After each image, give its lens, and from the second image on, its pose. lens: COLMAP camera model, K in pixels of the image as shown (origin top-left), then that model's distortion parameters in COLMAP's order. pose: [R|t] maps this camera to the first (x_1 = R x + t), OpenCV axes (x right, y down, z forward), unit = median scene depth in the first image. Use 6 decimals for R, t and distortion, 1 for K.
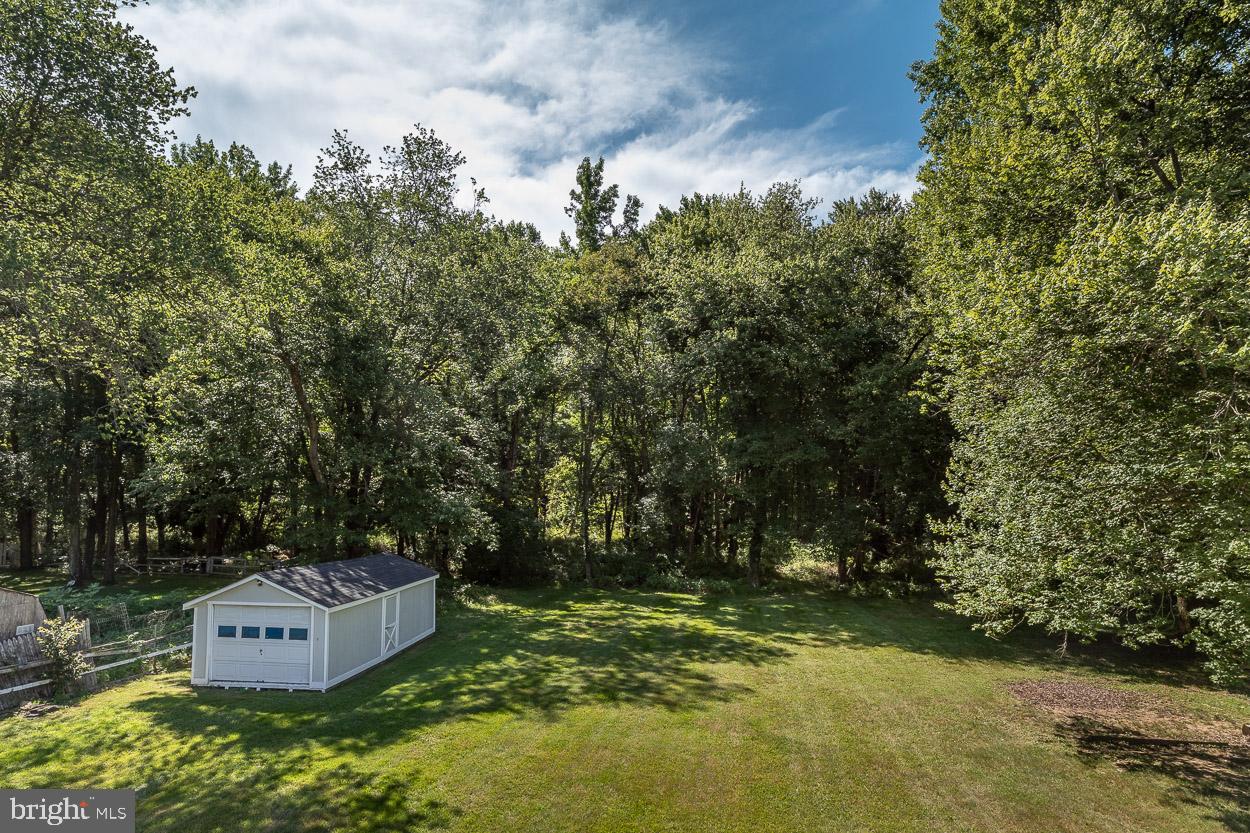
lens RADIAL K [[677.6, 0, 626.1], [0, 677.6, 445.3], [0, 0, 1]] dist [0.000013, -0.000006]
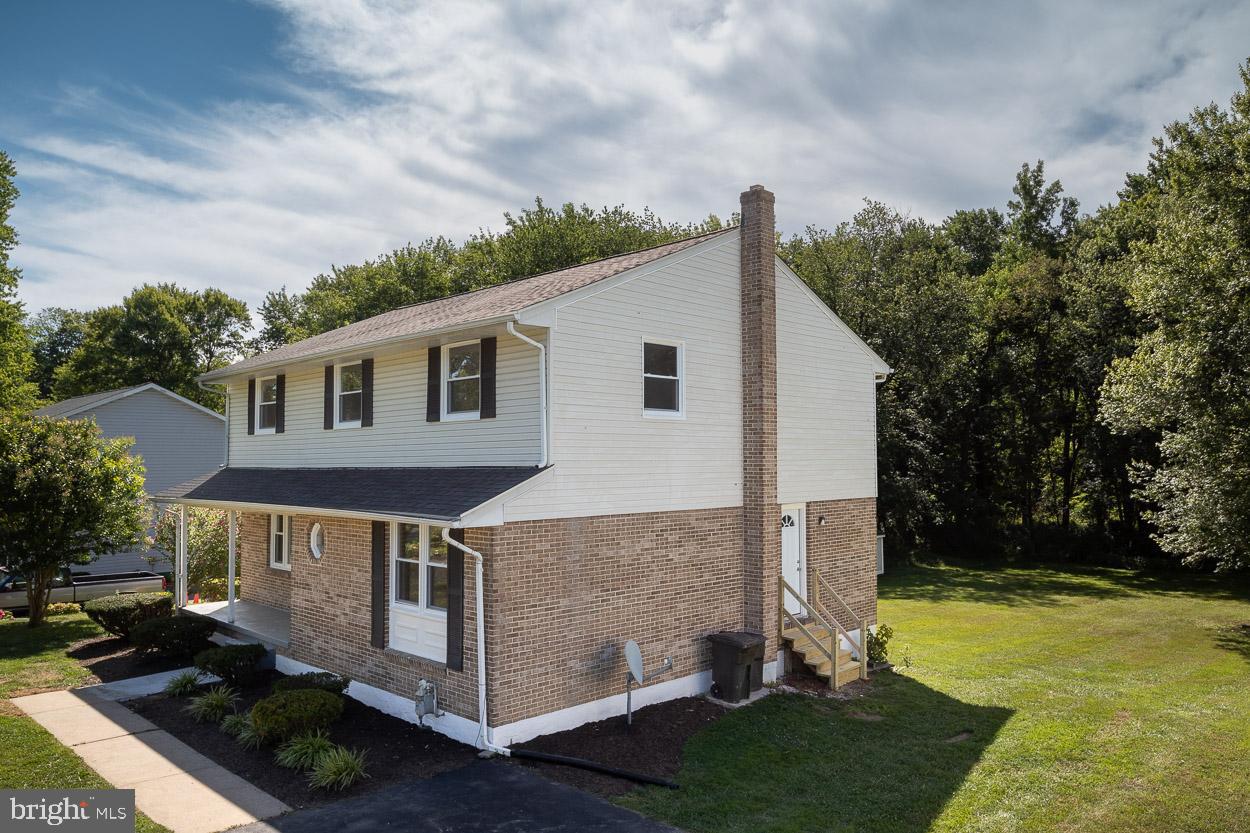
lens RADIAL K [[866.7, 0, 663.1], [0, 866.7, 434.9], [0, 0, 1]] dist [-0.029776, -0.001091]
pose [[0.833590, -0.024640, -0.551834, 0.202808], [0.037565, 0.999221, 0.012129, -0.036342], [0.551105, -0.030841, 0.833866, -0.455664]]
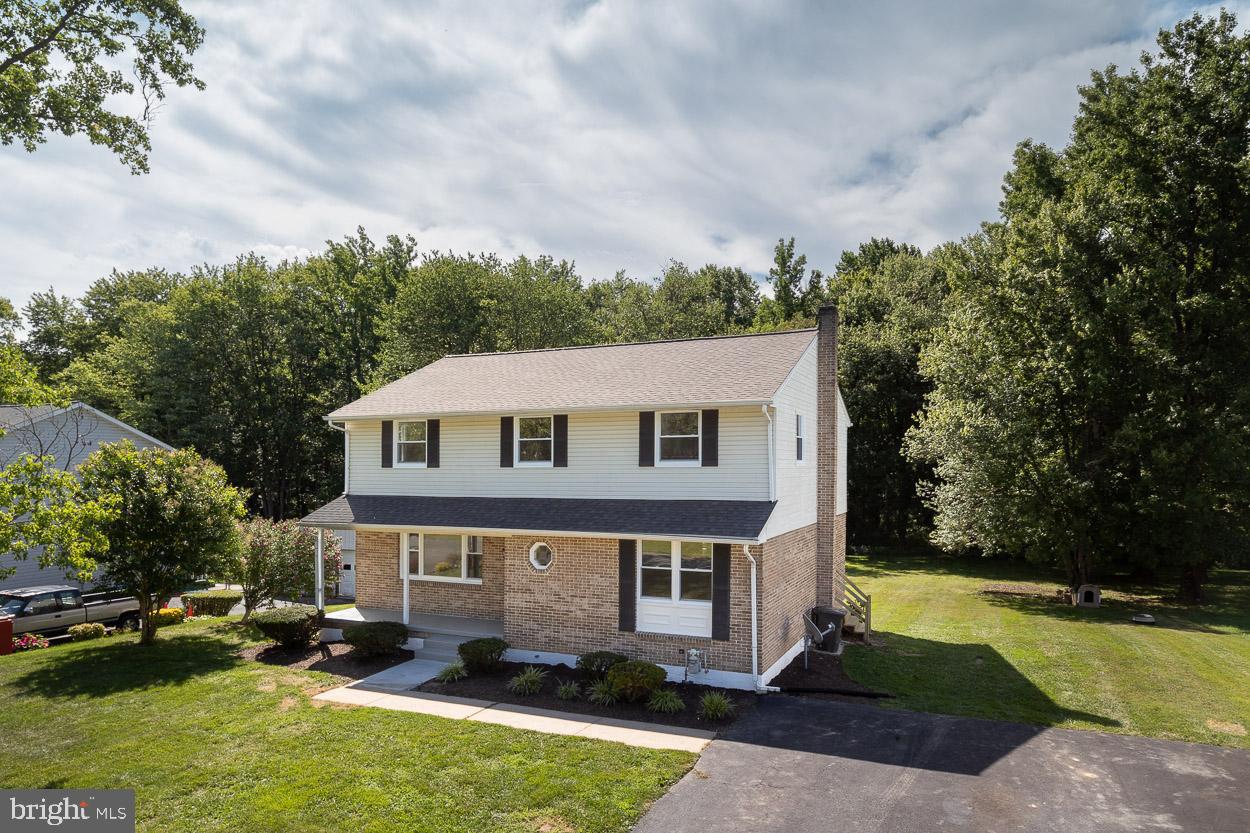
lens RADIAL K [[783.5, 0, 632.6], [0, 783.5, 490.1], [0, 0, 1]] dist [-0.006099, 0.000690]
pose [[0.967529, 0.003228, -0.252739, 0.050386], [0.018315, 0.996395, 0.082837, -0.061496], [0.252095, -0.084776, 0.963982, -0.619831]]
